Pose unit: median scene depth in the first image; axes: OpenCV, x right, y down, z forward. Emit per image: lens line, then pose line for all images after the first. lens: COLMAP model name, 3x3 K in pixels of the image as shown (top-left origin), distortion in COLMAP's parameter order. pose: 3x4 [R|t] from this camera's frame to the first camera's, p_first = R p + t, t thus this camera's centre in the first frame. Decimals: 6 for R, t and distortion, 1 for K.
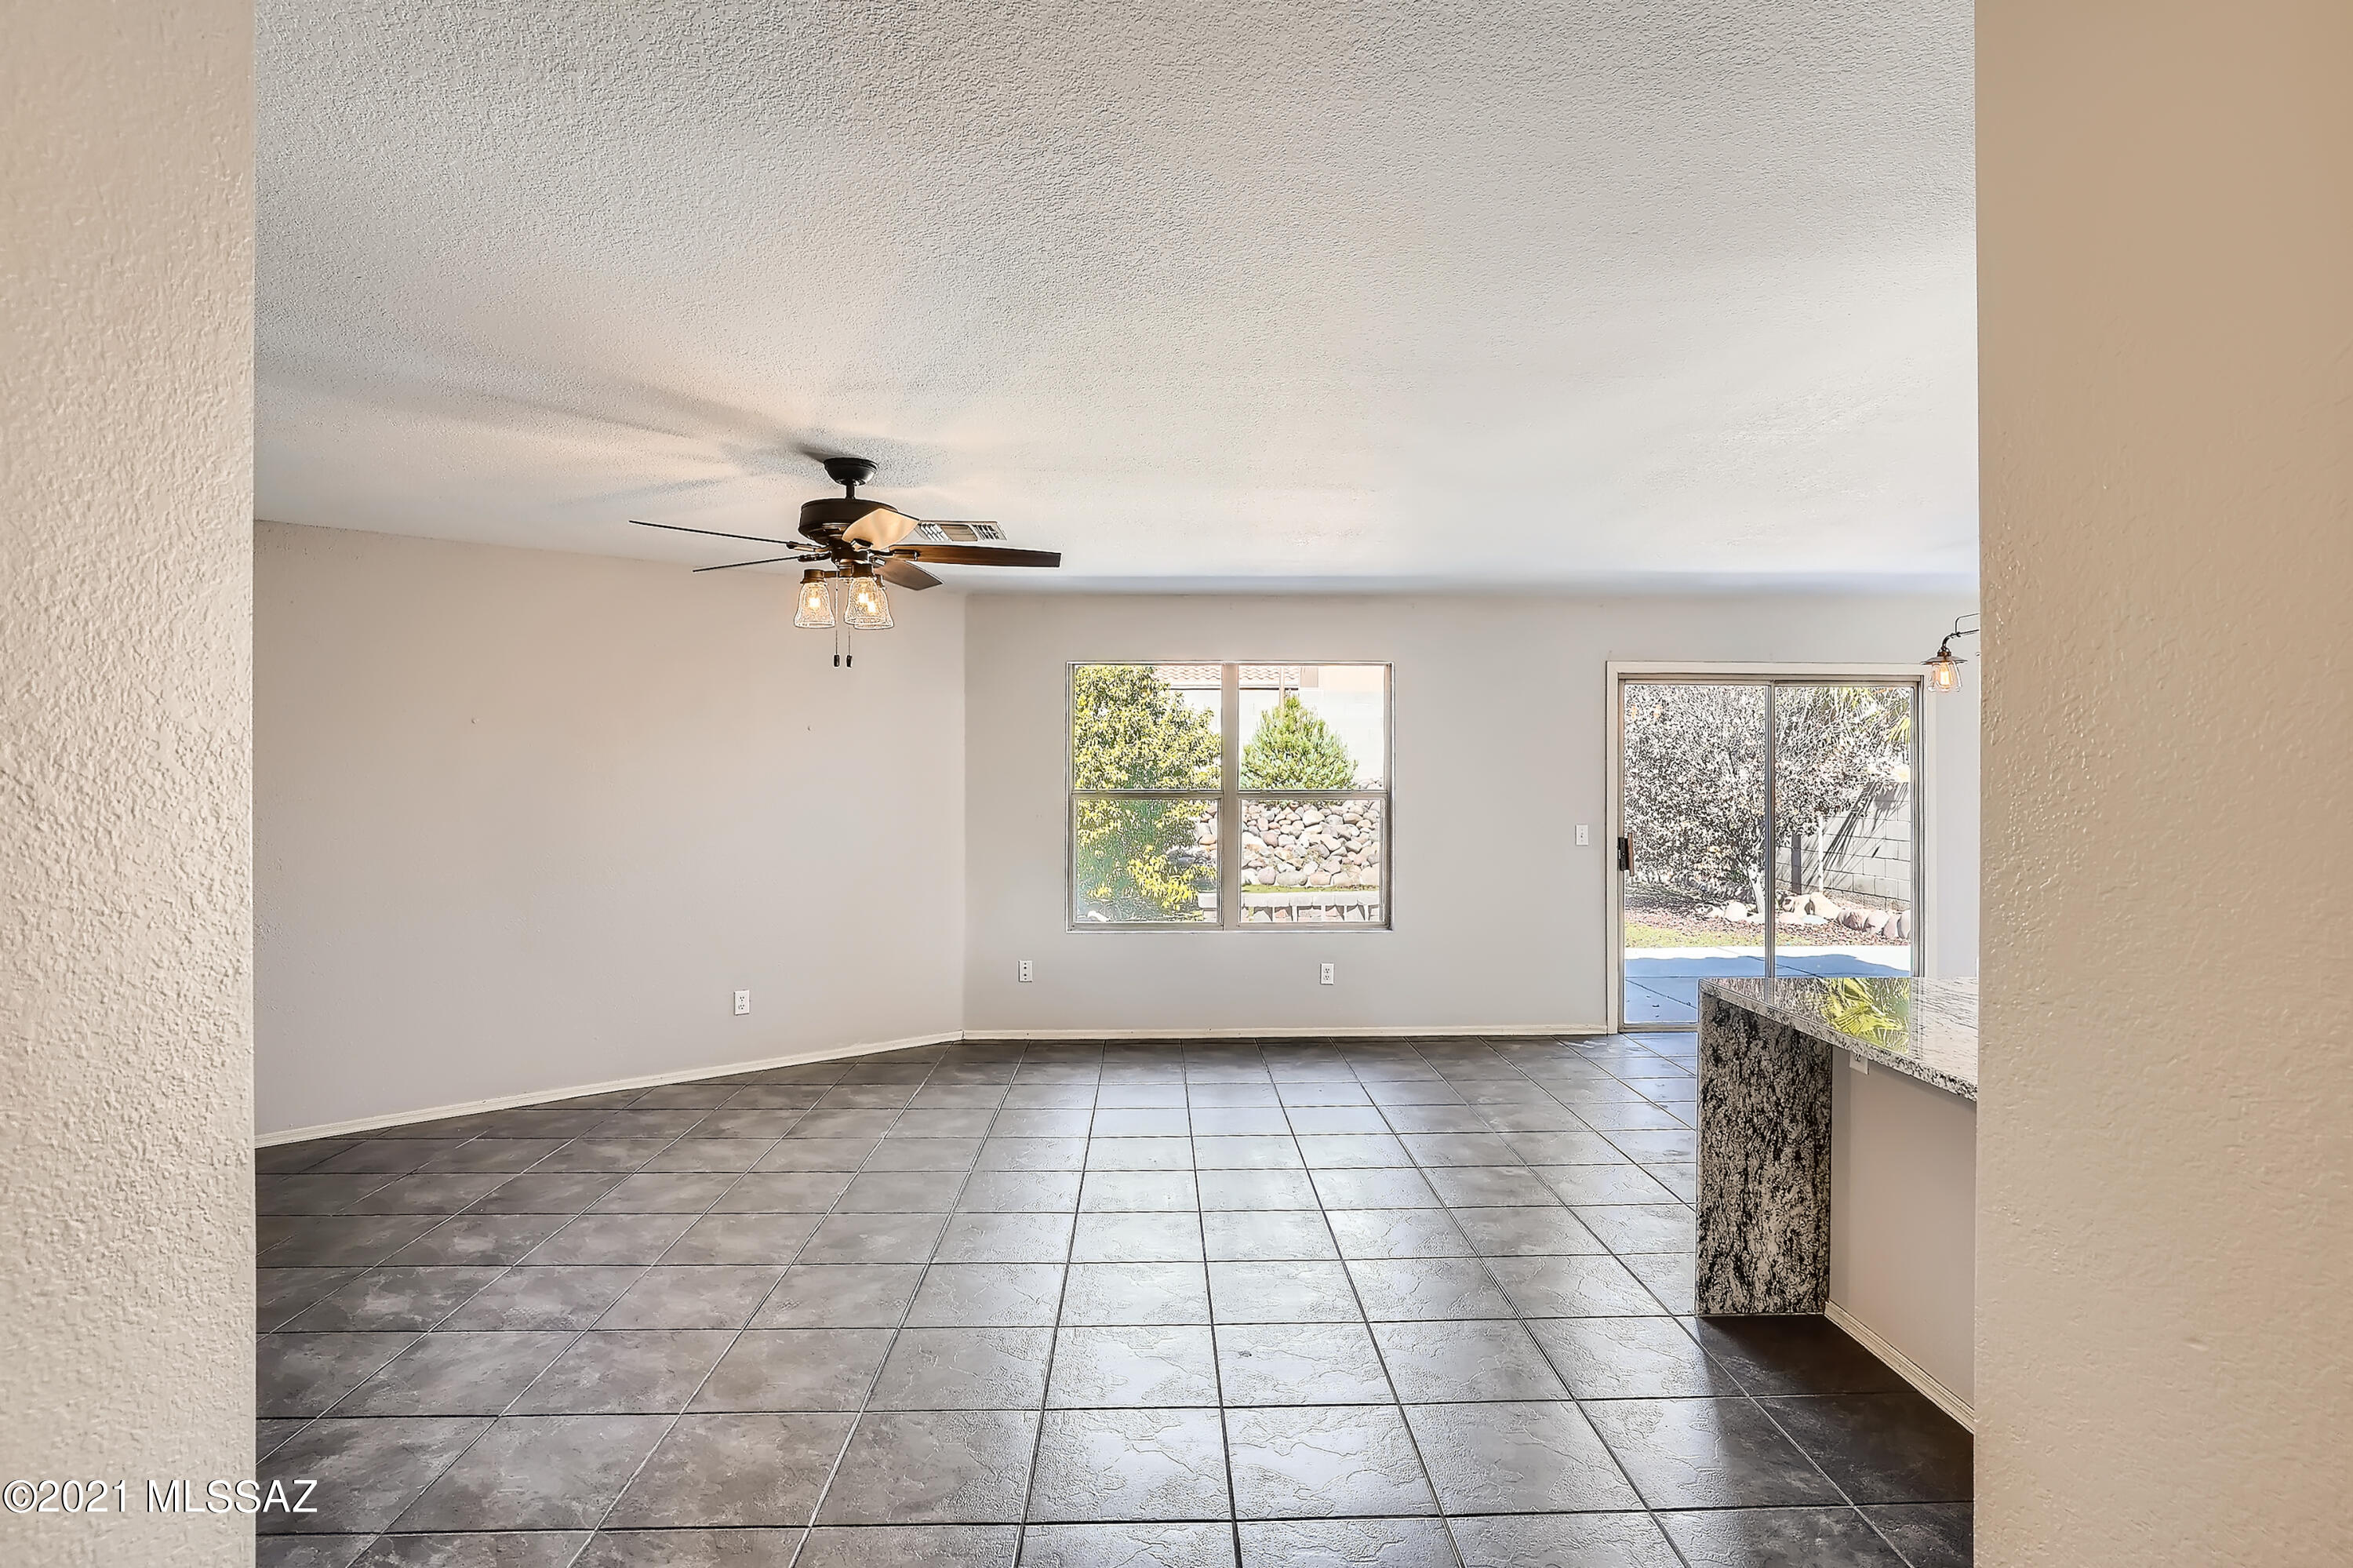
lens RADIAL K [[1172.3, 0, 1180.0], [0, 1172.3, 780.4], [0, 0, 1]] dist [-0.036580, 0.017989]
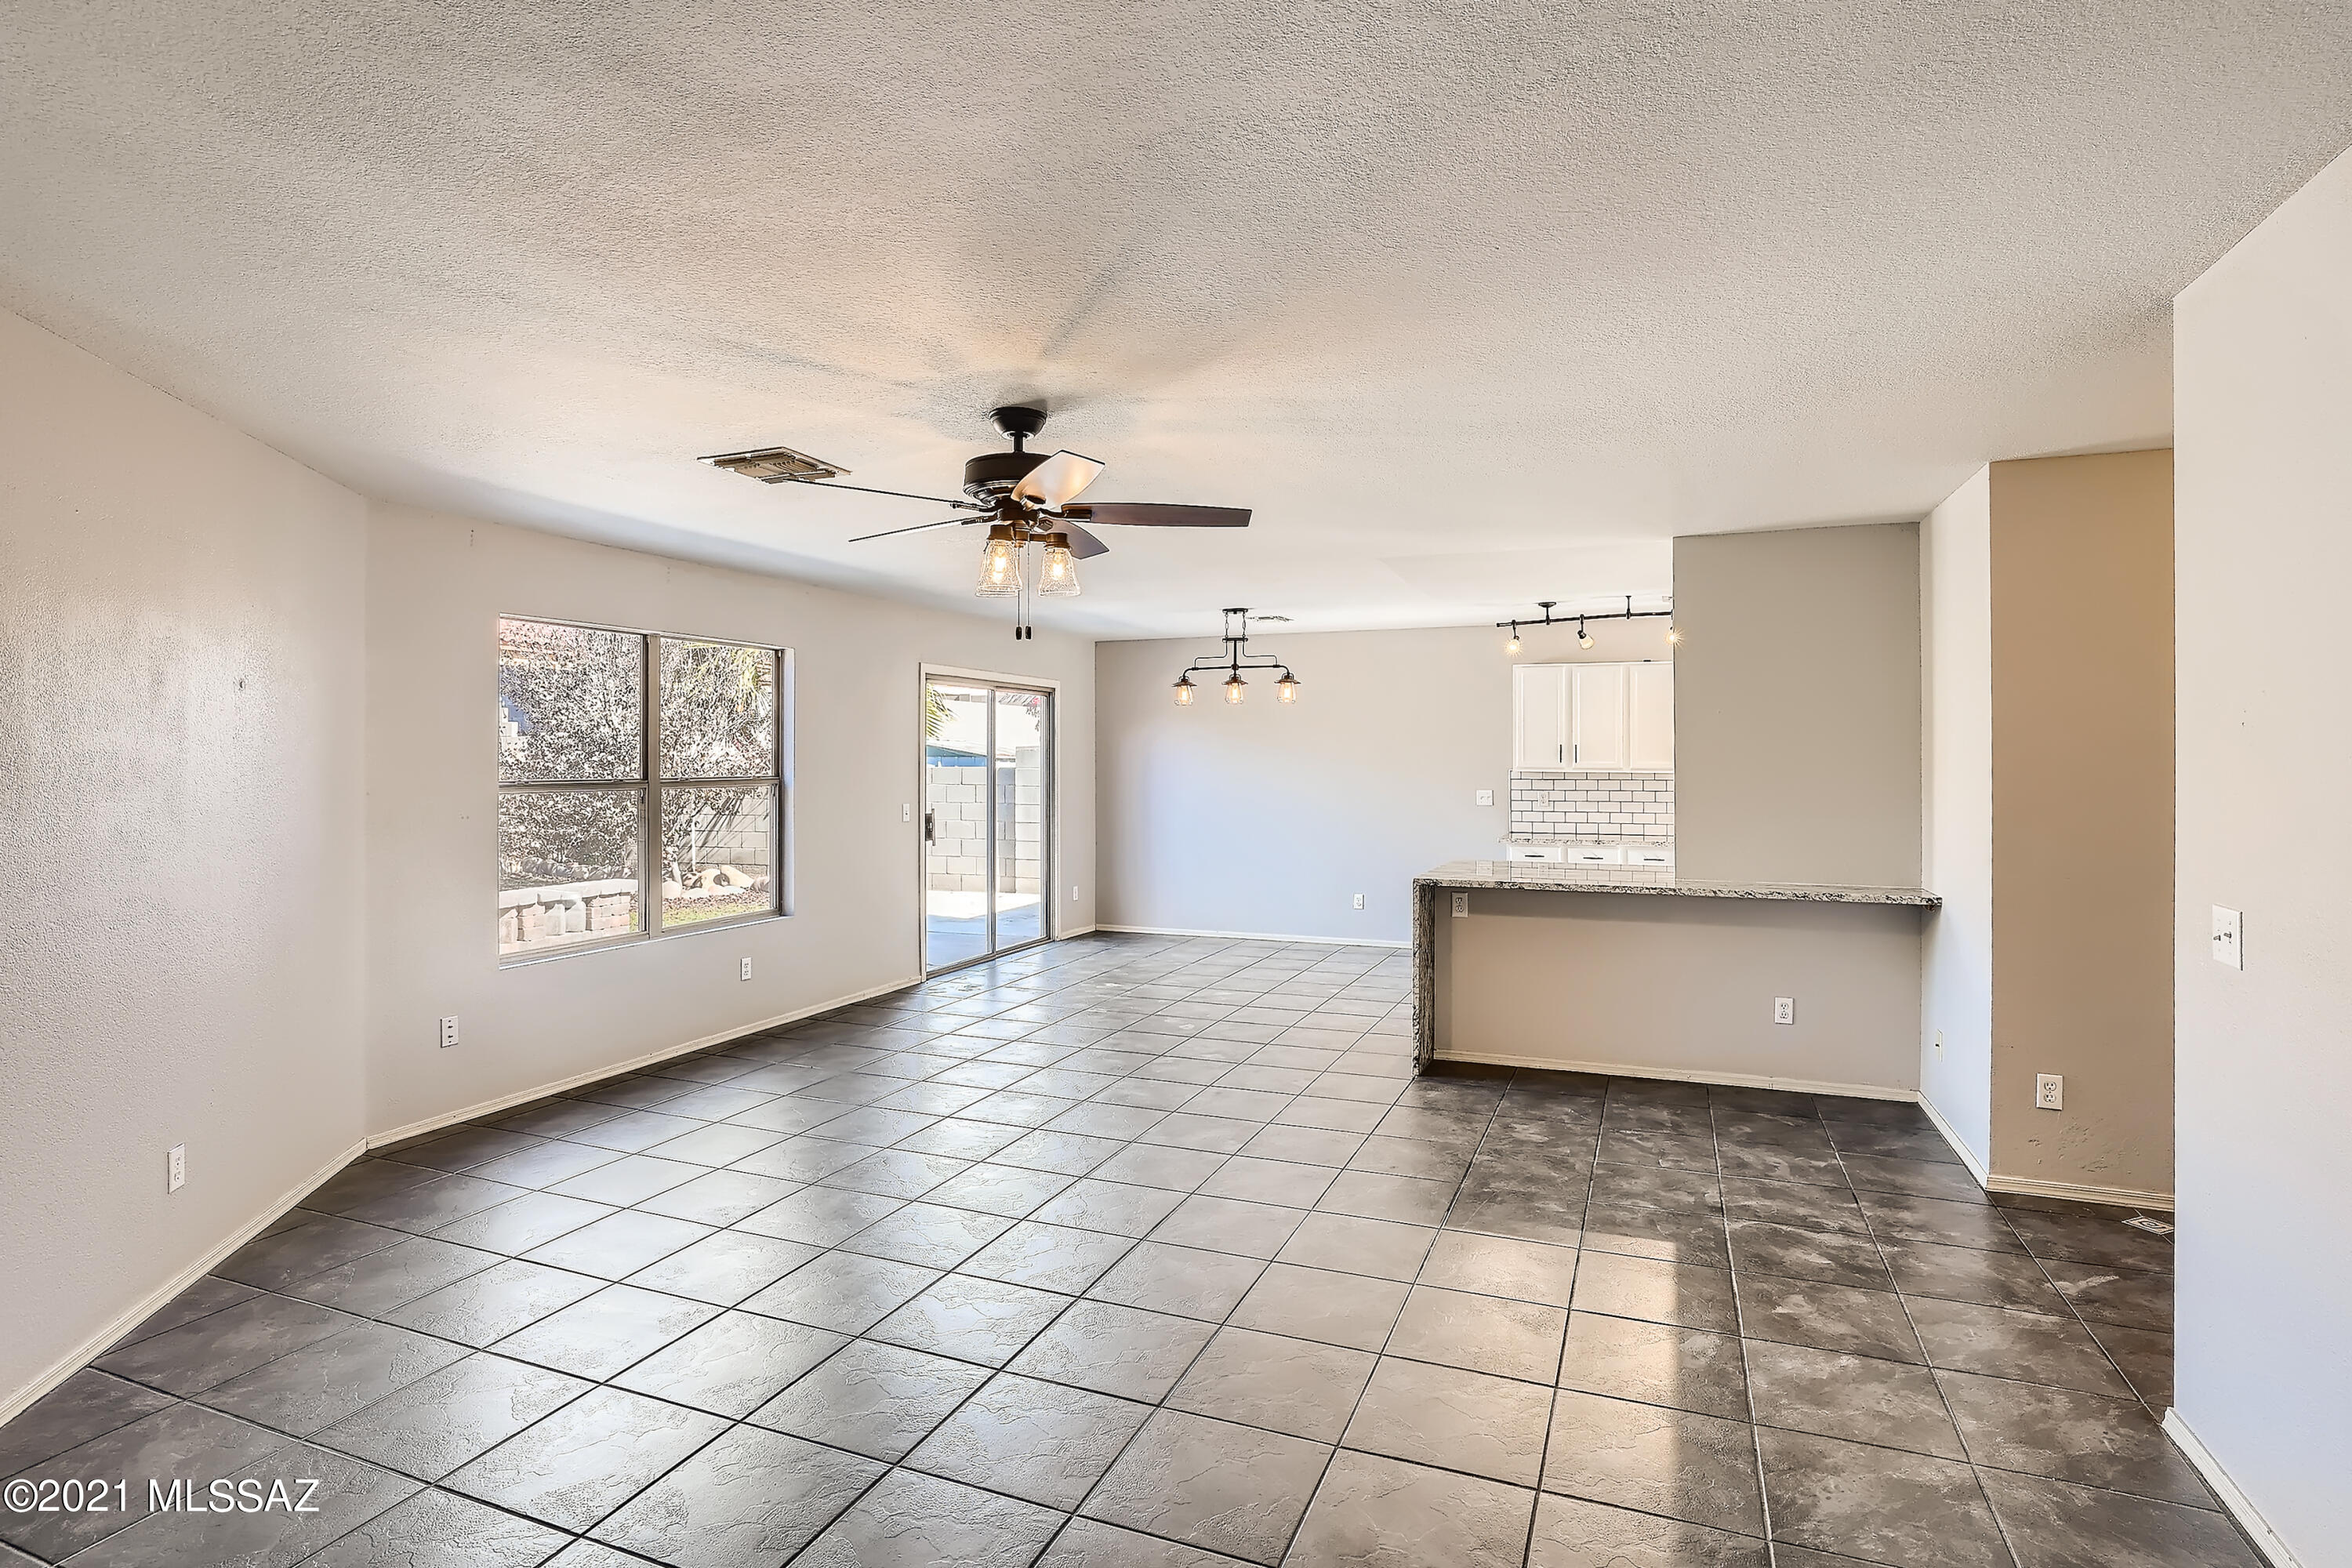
lens RADIAL K [[1171.8, 0, 1214.6], [0, 1171.8, 736.6], [0, 0, 1]] dist [-0.036580, 0.017989]
pose [[0.384232, 0.019499, 0.923031, -0.591581], [0.002011, 0.999757, -0.021957, -0.000719], [-0.923234, 0.010293, 0.384099, 0.285722]]
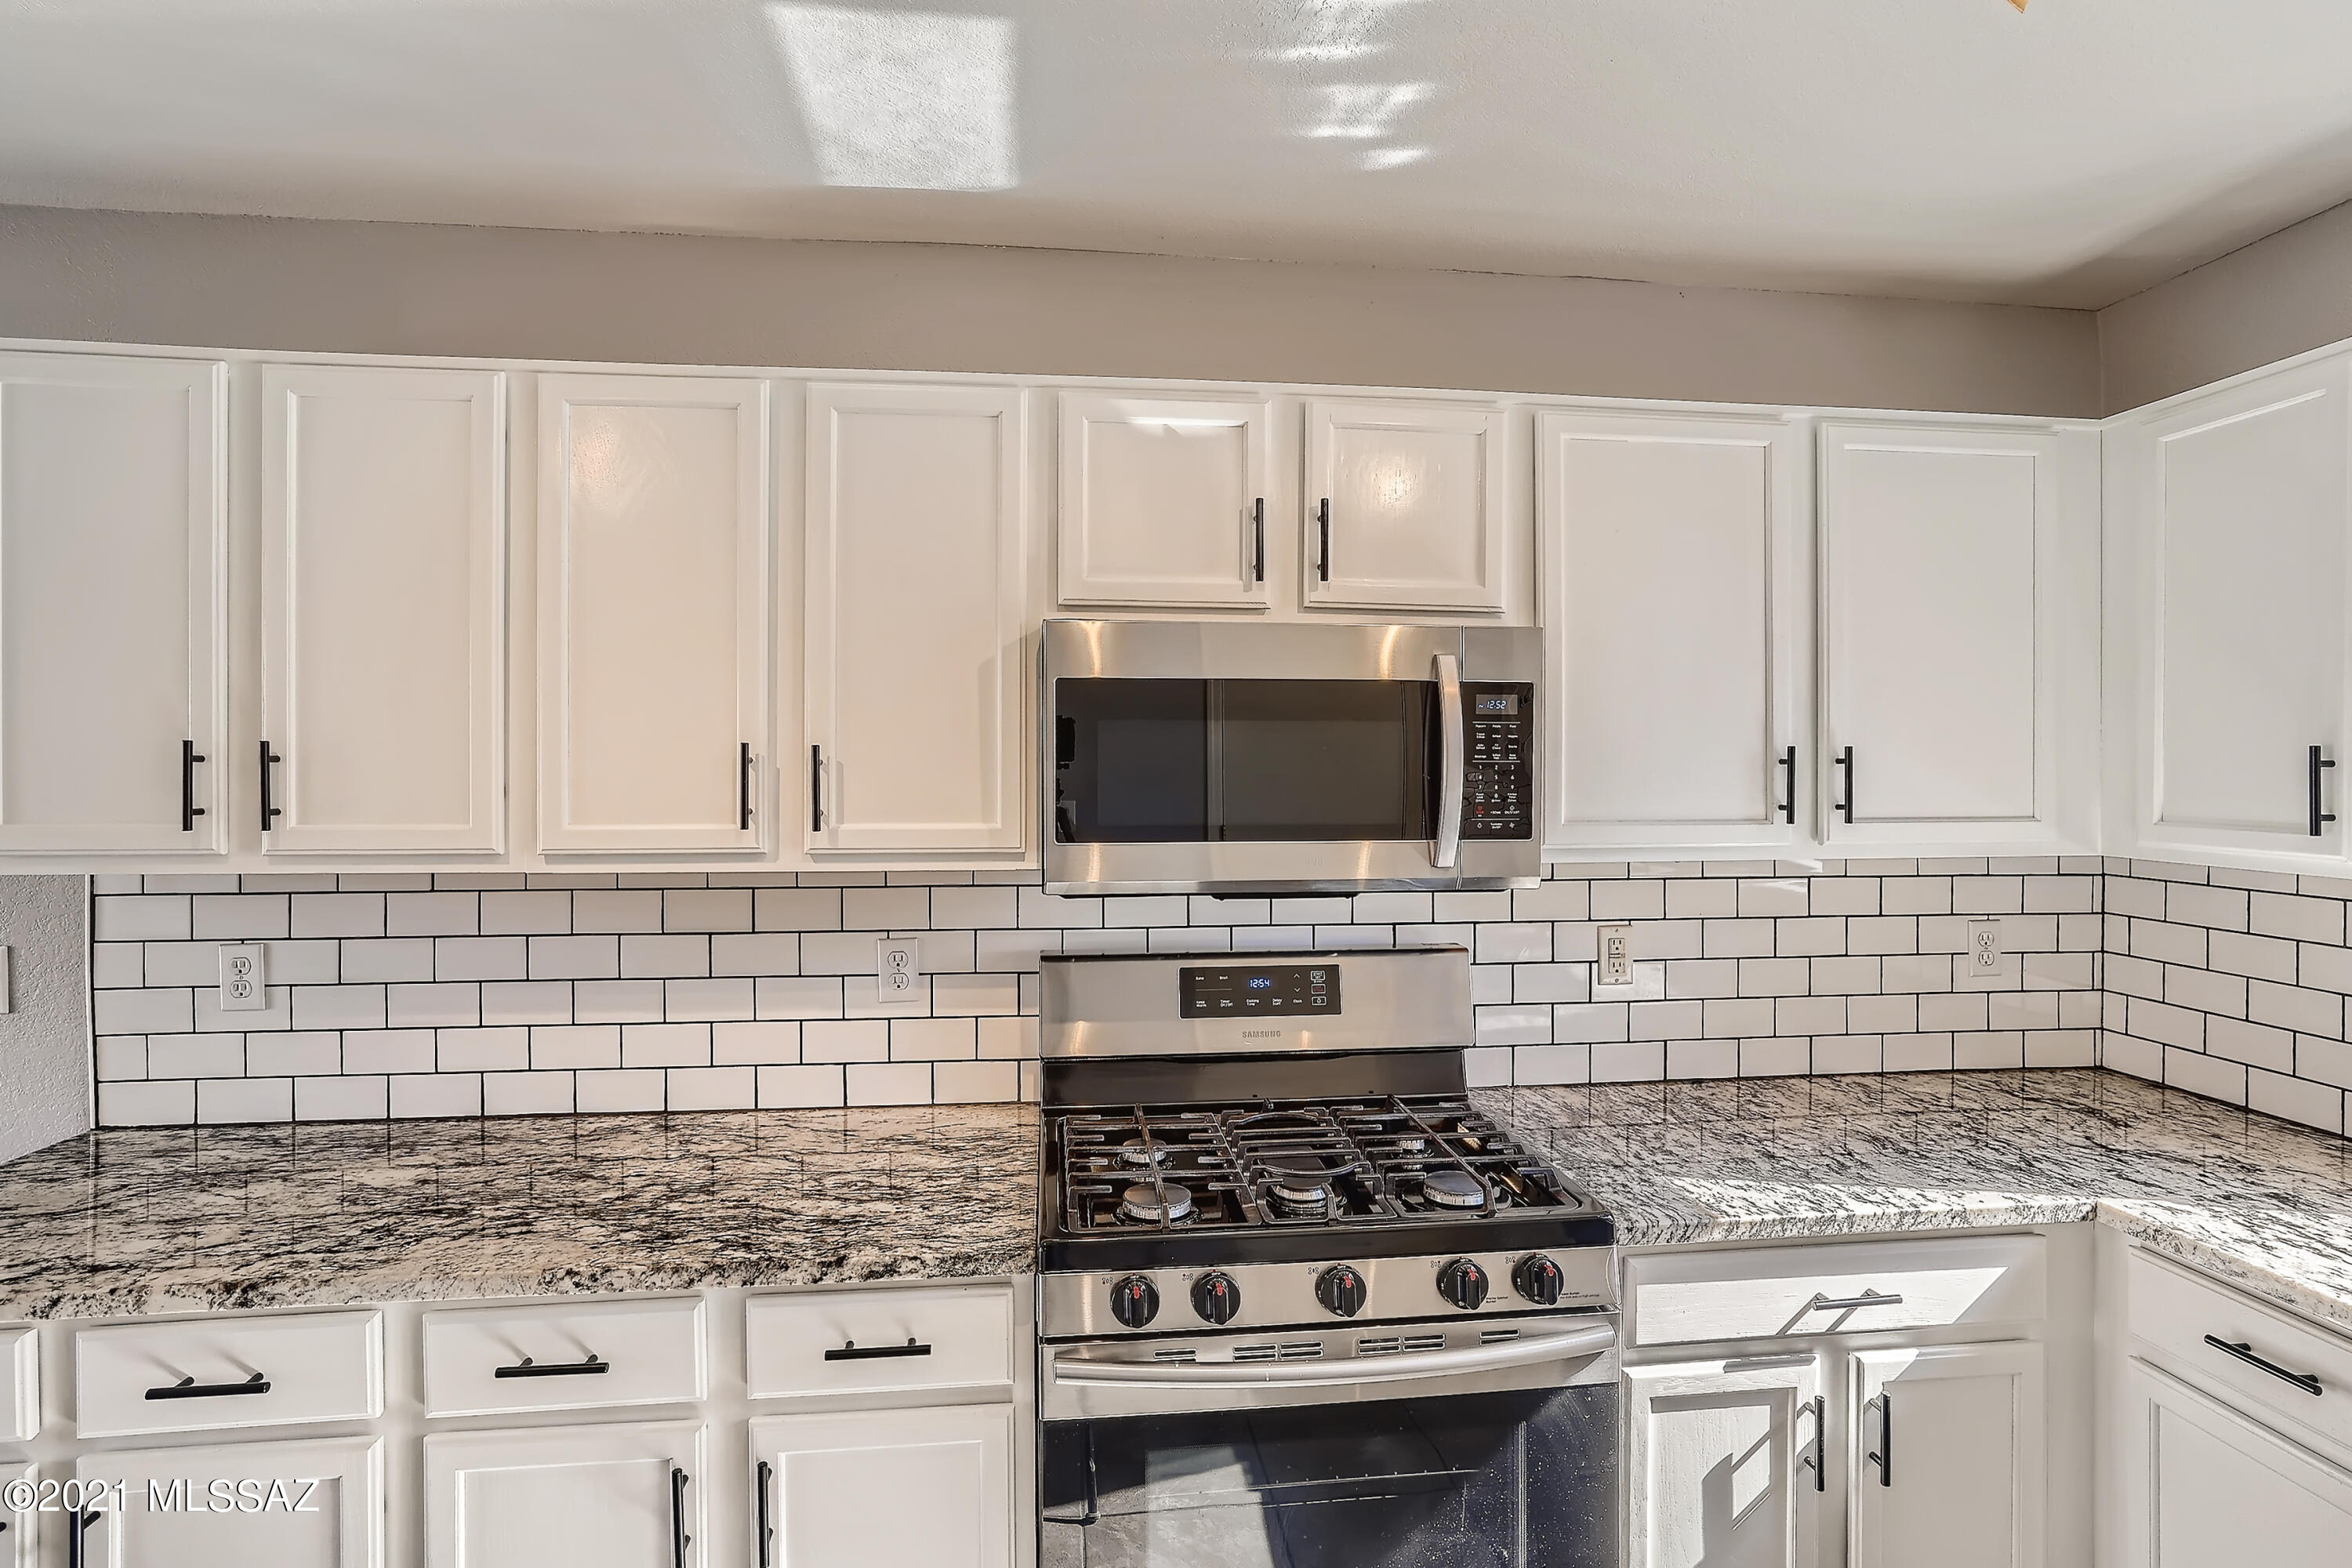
lens RADIAL K [[1171.8, 0, 1185.6], [0, 1171.8, 764.5], [0, 0, 1]] dist [-0.036580, 0.017989]
pose [[-0.072166, 0.004204, 0.997384, 0.461844], [0.003528, 0.999986, -0.003959, -0.012427], [-0.997386, 0.003233, -0.072180, 0.226942]]
